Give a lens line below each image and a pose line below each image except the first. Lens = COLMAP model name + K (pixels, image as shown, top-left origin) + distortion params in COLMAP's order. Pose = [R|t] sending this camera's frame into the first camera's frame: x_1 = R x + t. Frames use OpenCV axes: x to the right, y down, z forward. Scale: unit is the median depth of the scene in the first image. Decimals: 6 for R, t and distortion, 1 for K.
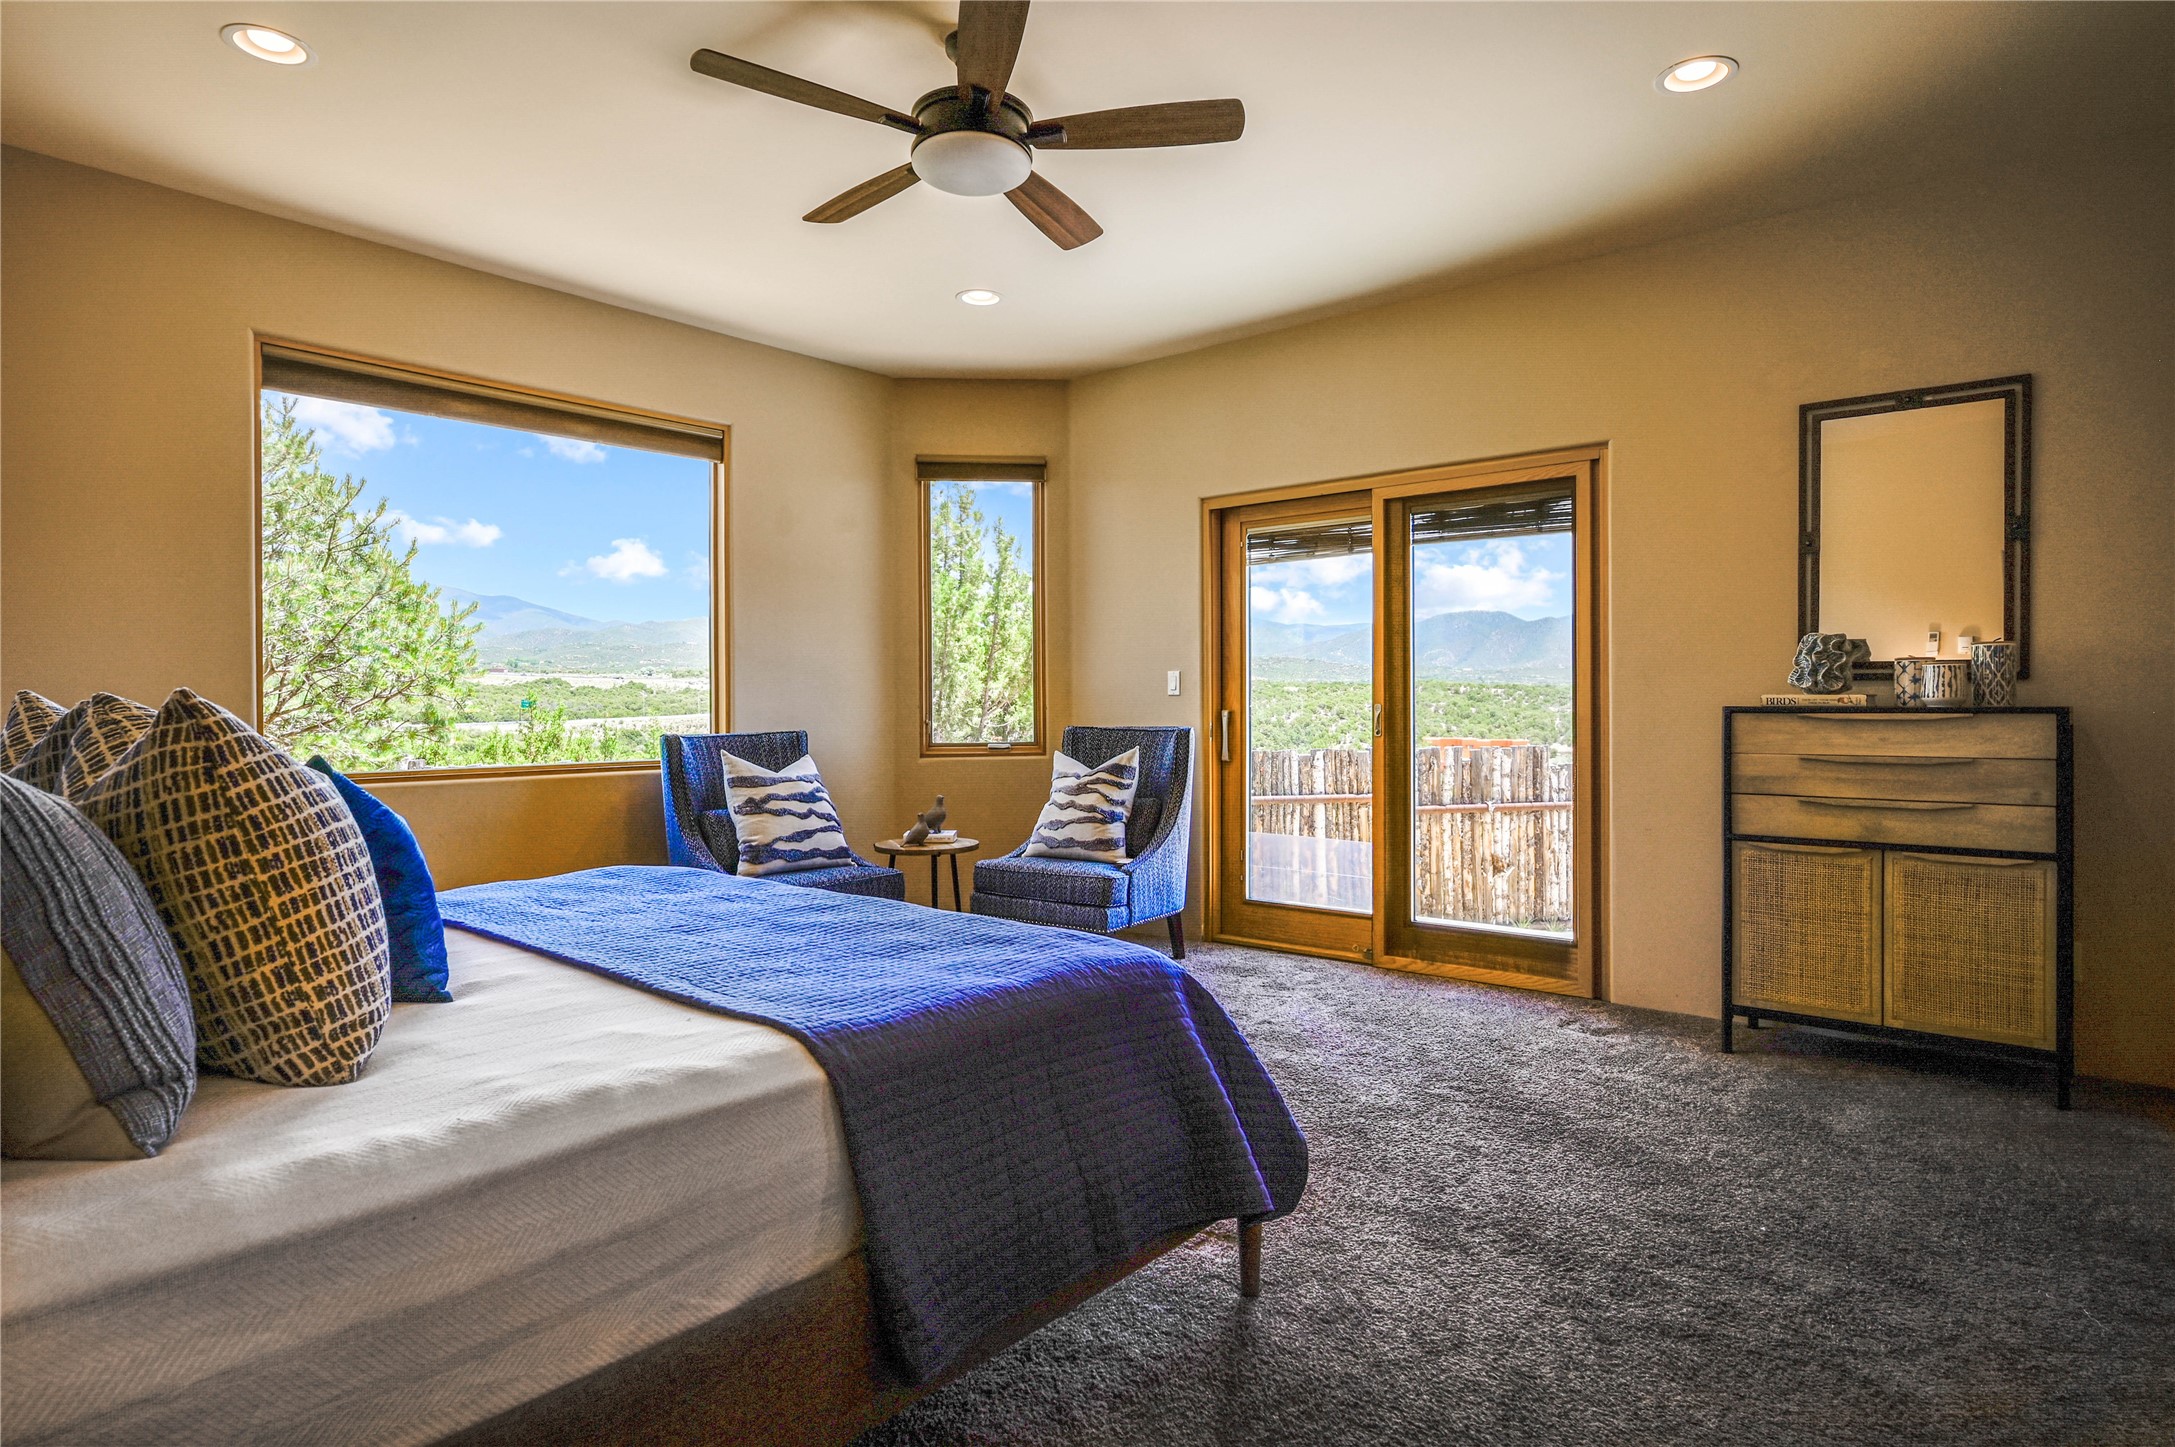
lens RADIAL K [[1244.8, 0, 1088.1], [0, 1244.8, 714.0], [0, 0, 1]] dist [0.000431, 0.000052]
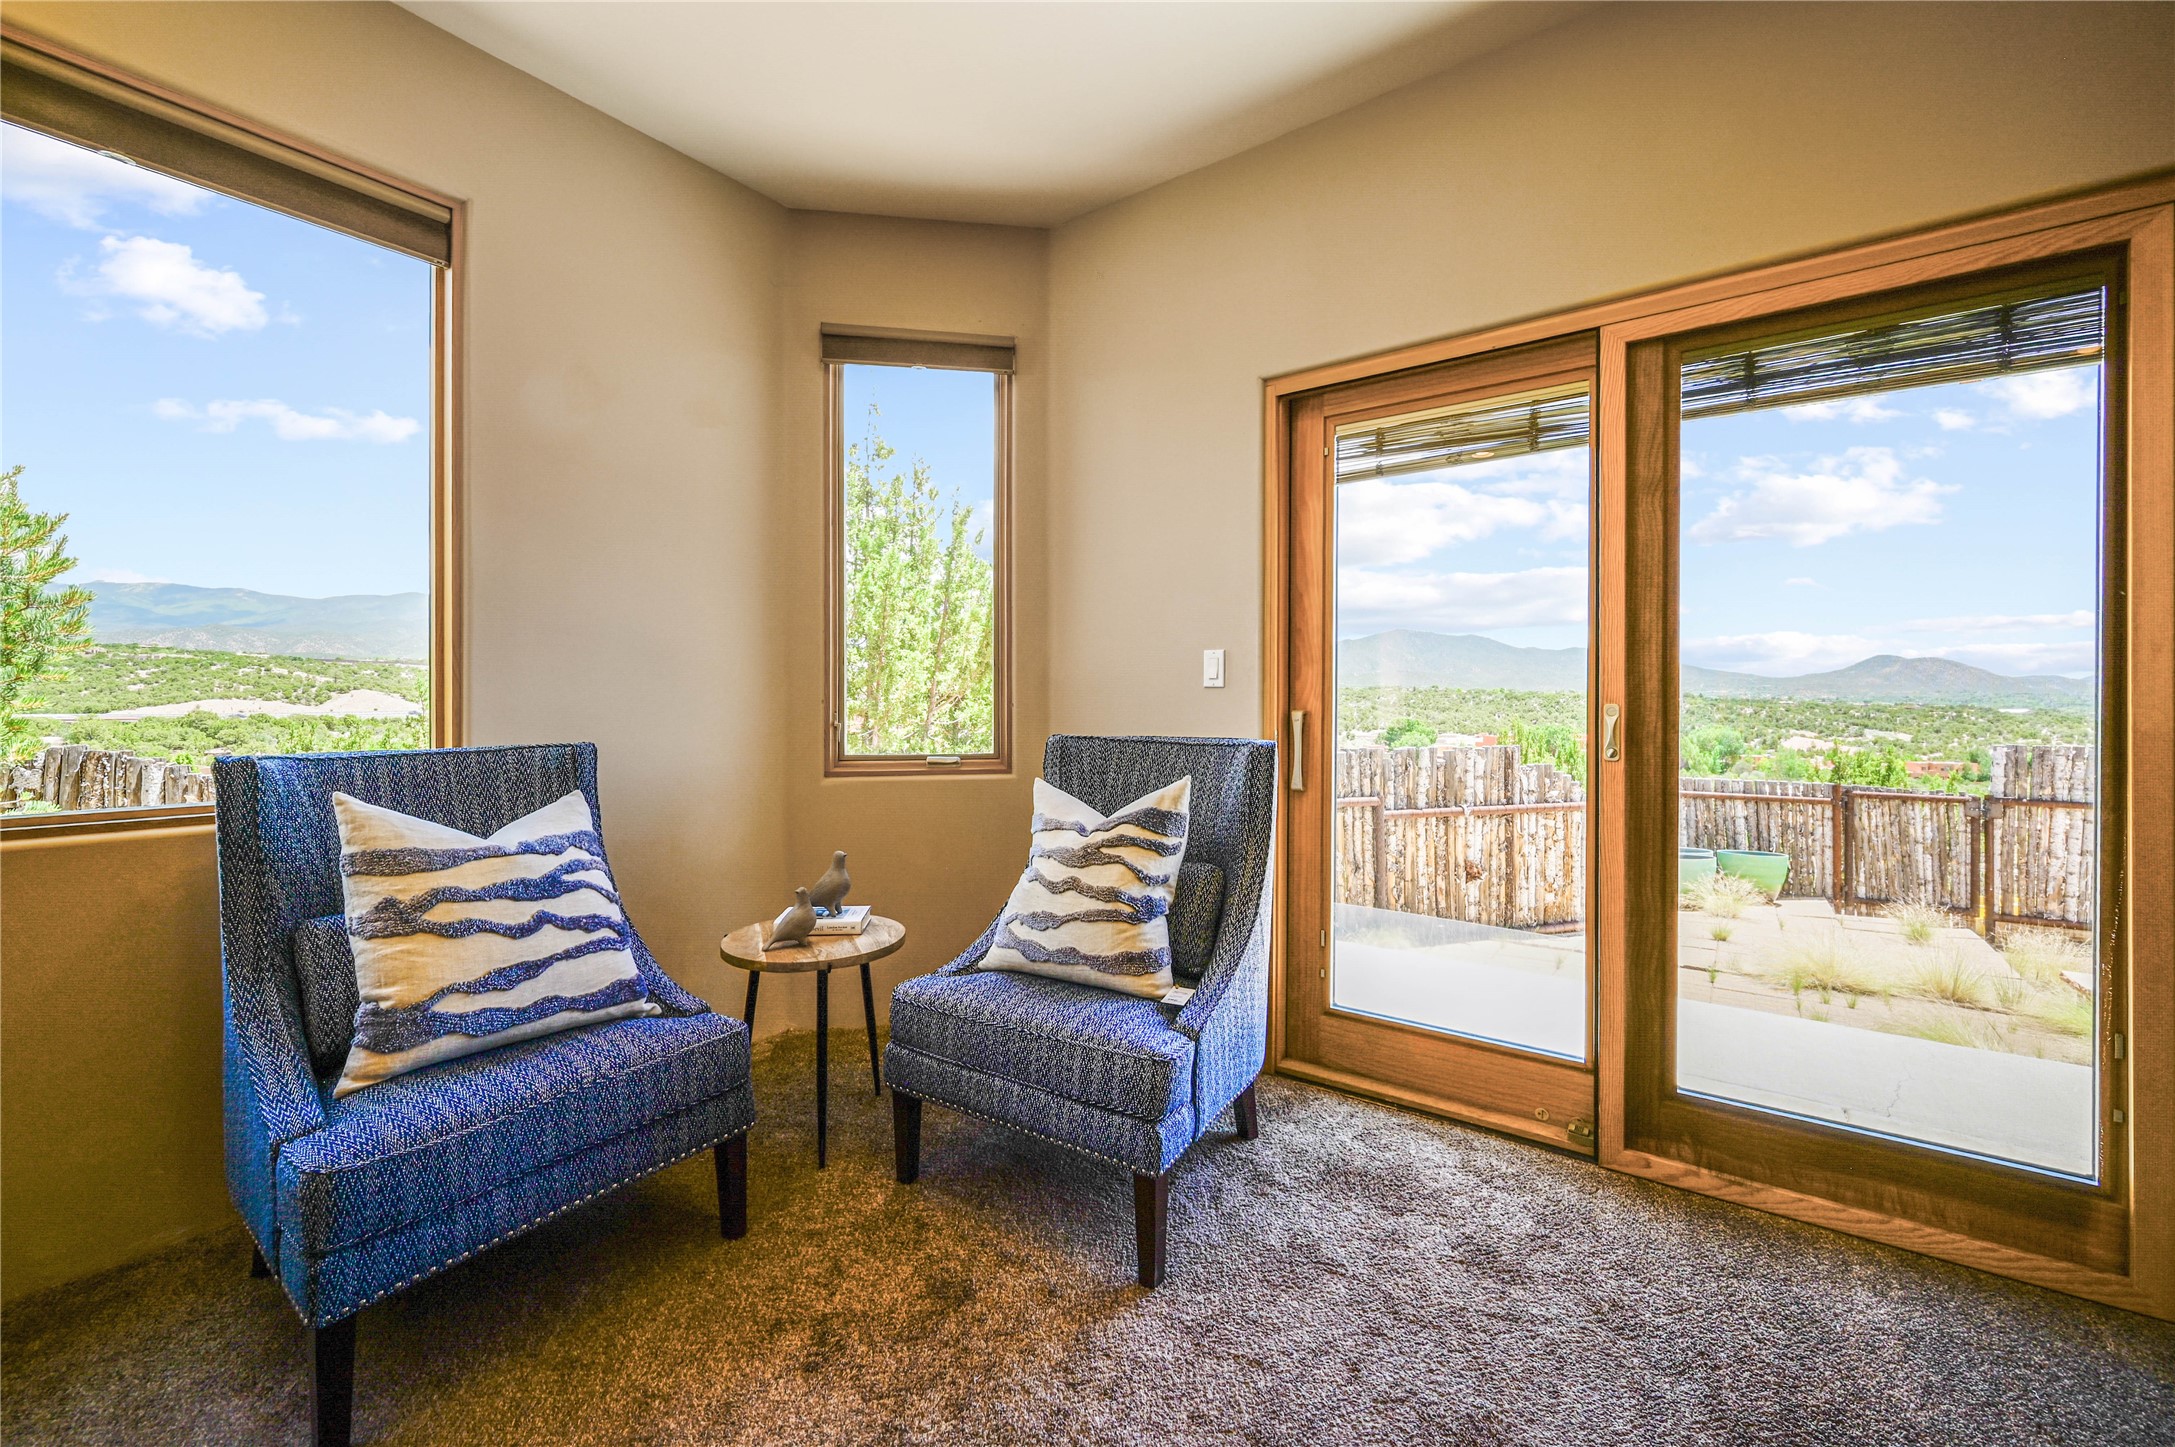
lens RADIAL K [[877.1, 0, 1065.7], [0, 877.1, 701.8], [0, 0, 1]] dist [0.000800, 0.000058]
pose [[0.998397, 0.007229, 0.056134, -0.037813], [-0.006901, 0.999958, -0.006035, -0.004601], [-0.056175, 0.005638, 0.998405, 0.610575]]
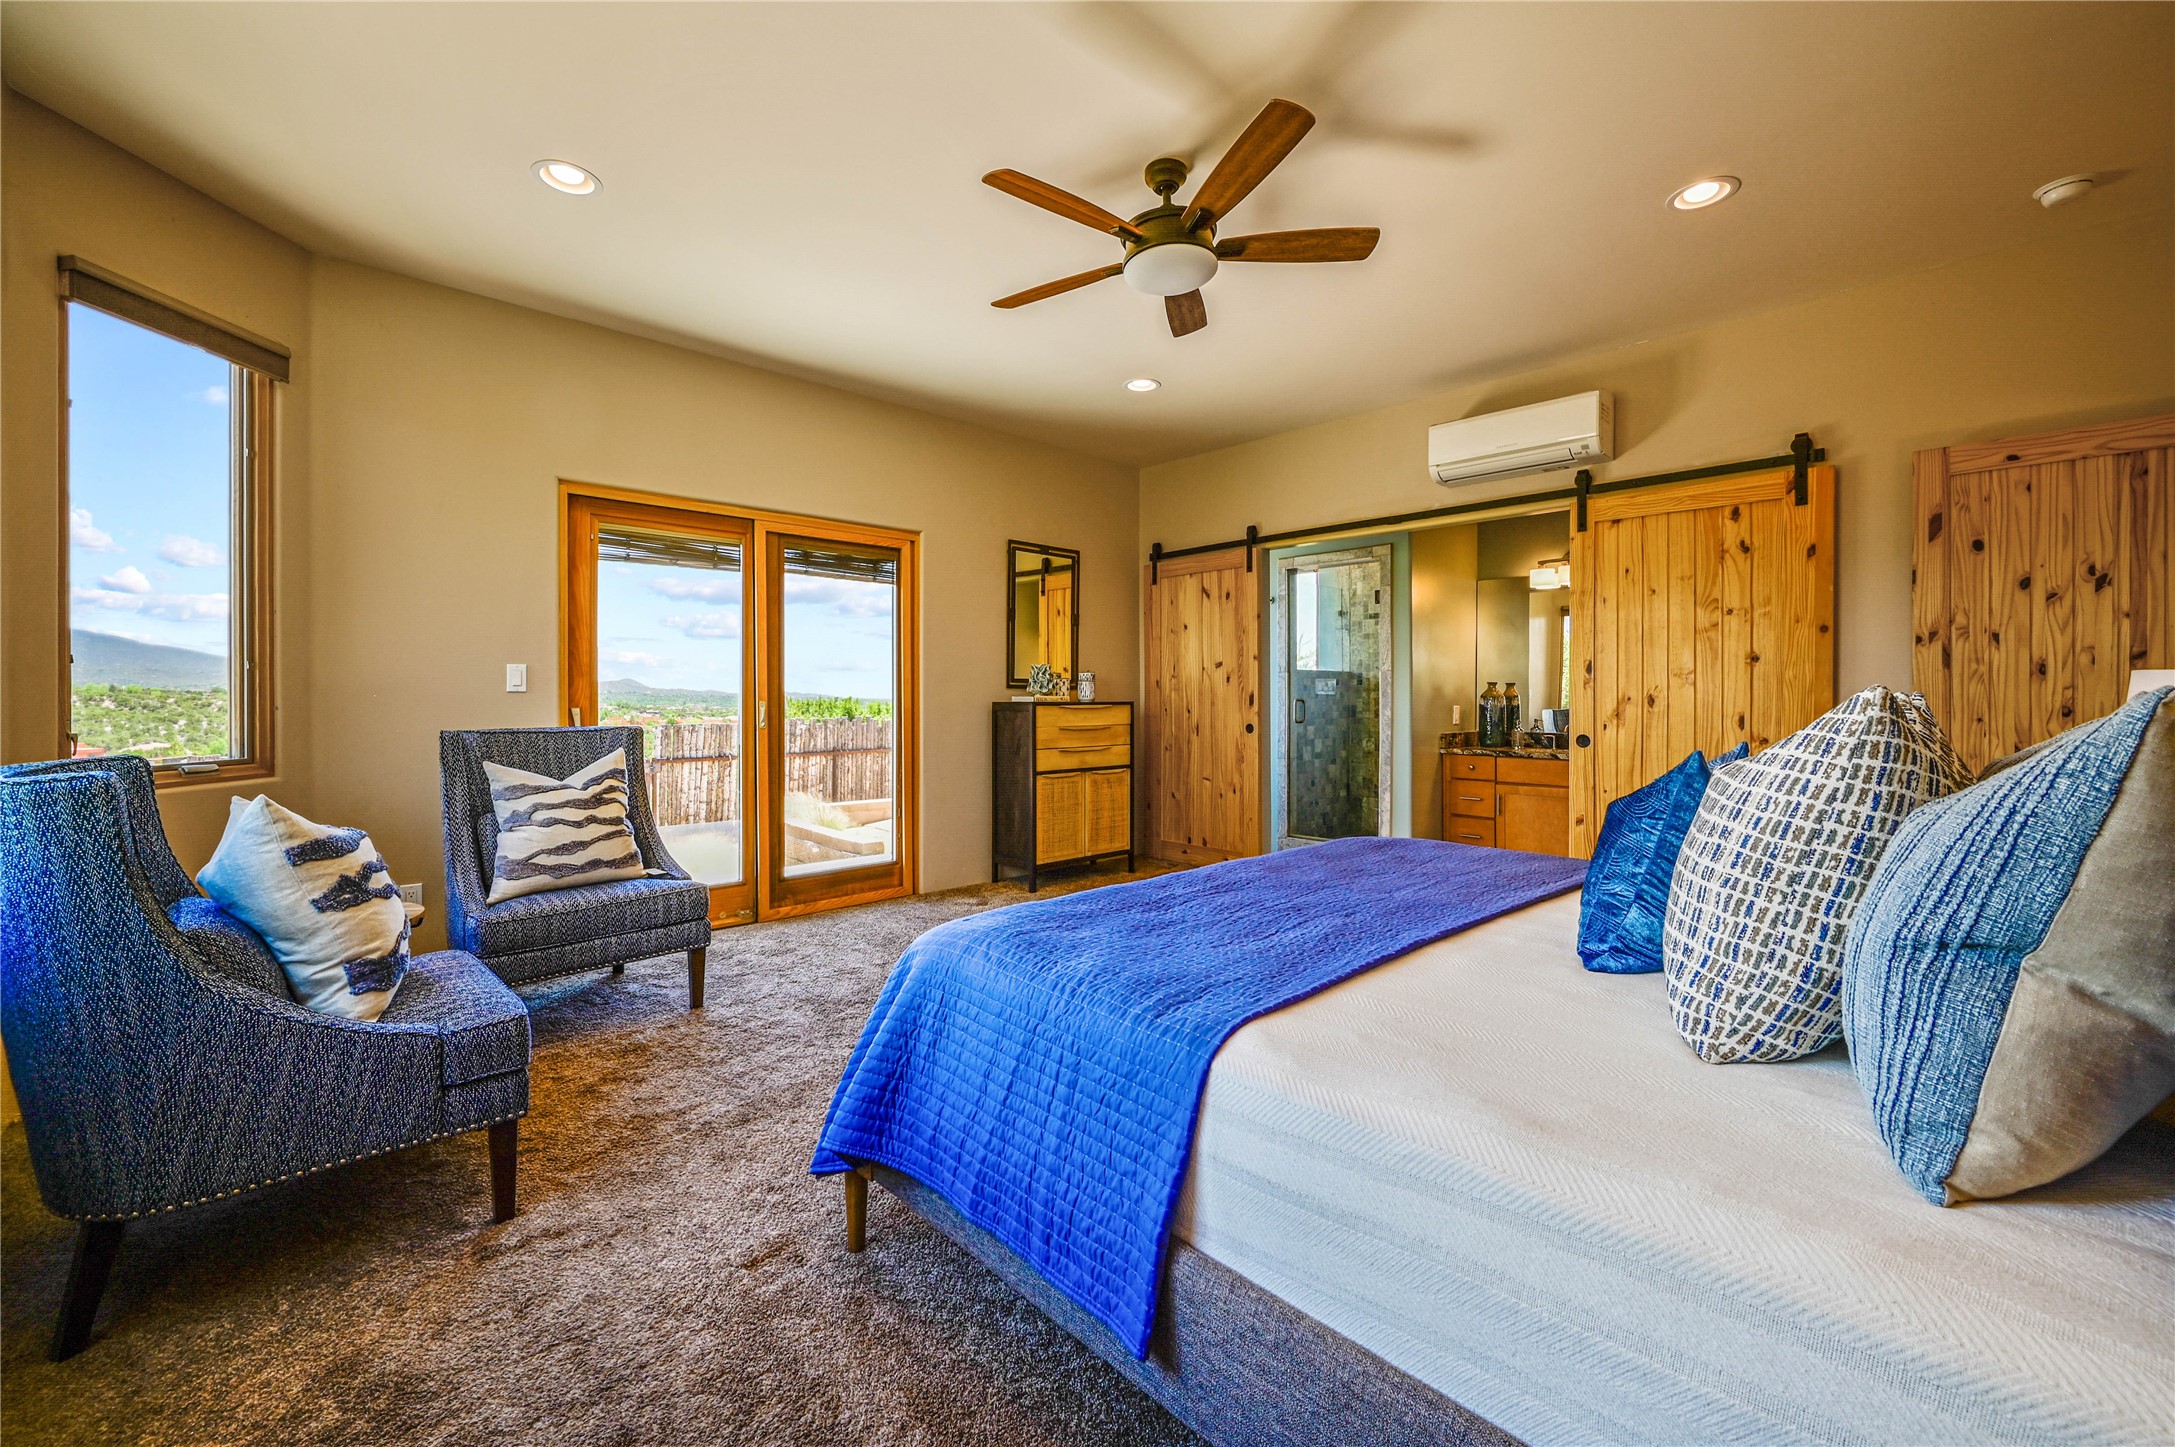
lens RADIAL K [[857.7, 0, 1107.4], [0, 857.7, 719.8], [0, 0, 1]] dist [0.001091, 0.000151]
pose [[0.102208, -0.019023, 0.994581, -0.548611], [0.012405, 0.999764, 0.017847, -0.000824], [-0.994686, 0.010513, 0.102420, 0.582980]]
